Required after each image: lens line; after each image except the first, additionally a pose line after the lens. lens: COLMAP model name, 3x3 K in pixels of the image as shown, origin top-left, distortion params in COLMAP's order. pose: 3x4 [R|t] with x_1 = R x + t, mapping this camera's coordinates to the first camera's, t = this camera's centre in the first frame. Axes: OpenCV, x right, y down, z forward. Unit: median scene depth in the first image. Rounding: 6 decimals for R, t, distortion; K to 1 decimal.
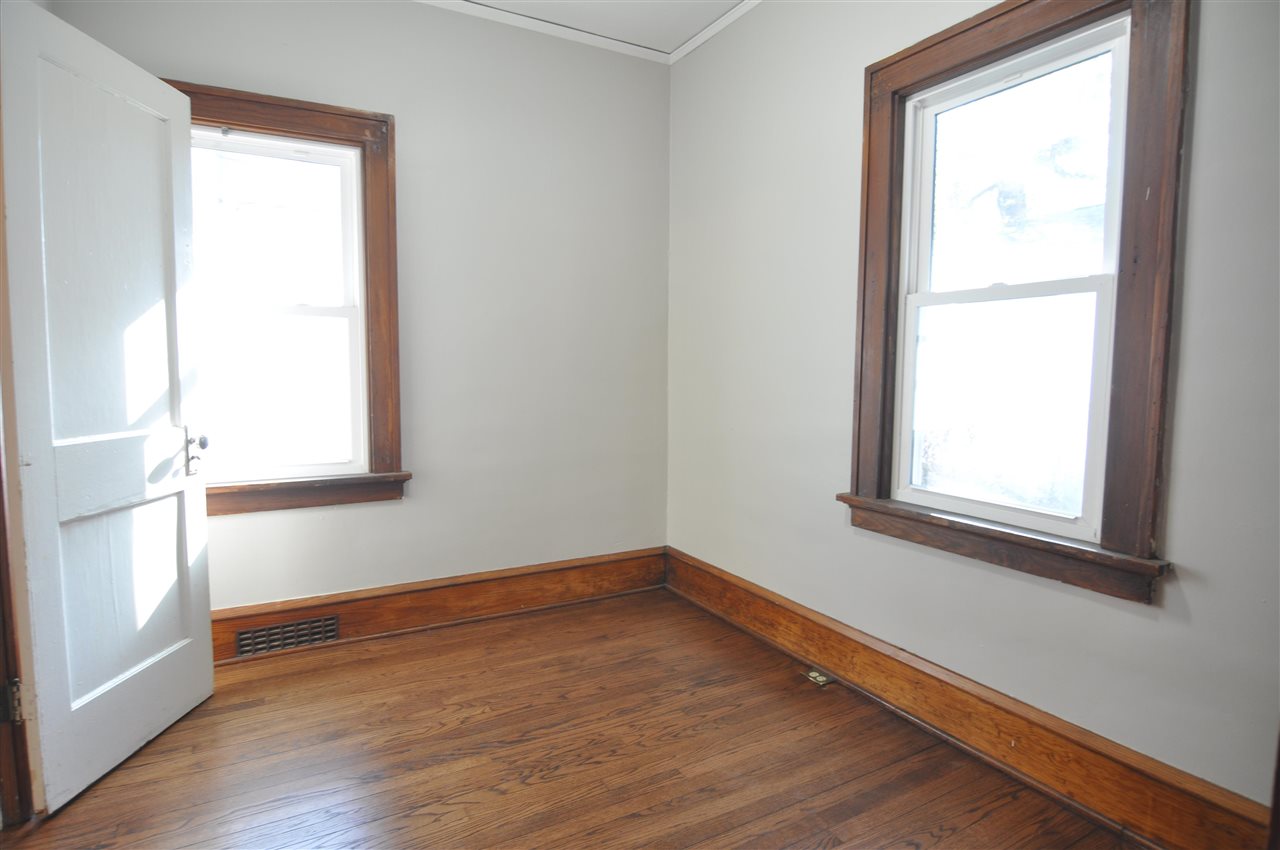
lens RADIAL K [[683.8, 0, 640.0], [0, 683.8, 425.0], [0, 0, 1]] dist [-0.001575, -0.016106]
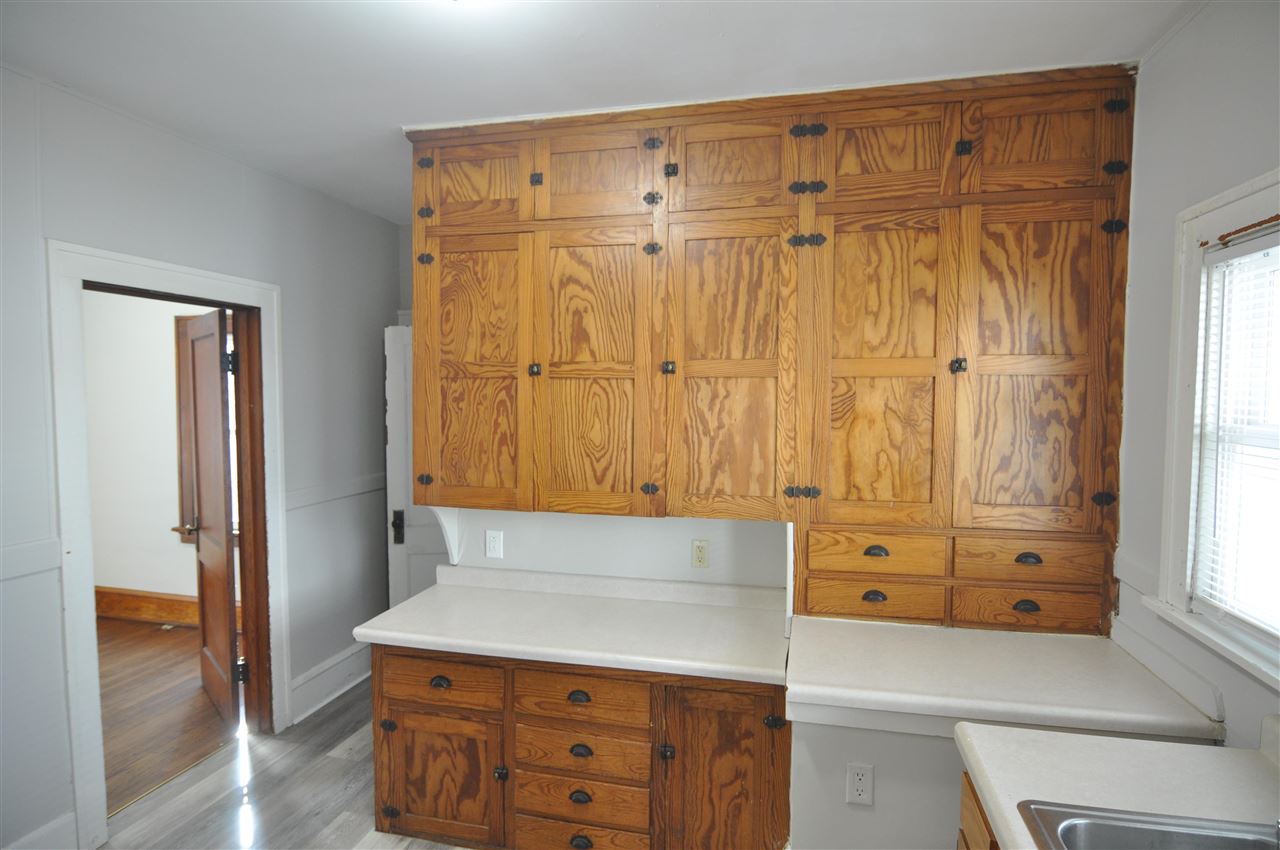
lens RADIAL K [[683.8, 0, 640.0], [0, 683.8, 425.0], [0, 0, 1]] dist [-0.001575, -0.016106]
pose [[0.677579, -0.044282, 0.734115, -0.201063], [0.065899, 0.997826, -0.000635, -0.094794], [-0.732491, 0.048808, 0.679025, -1.214771]]
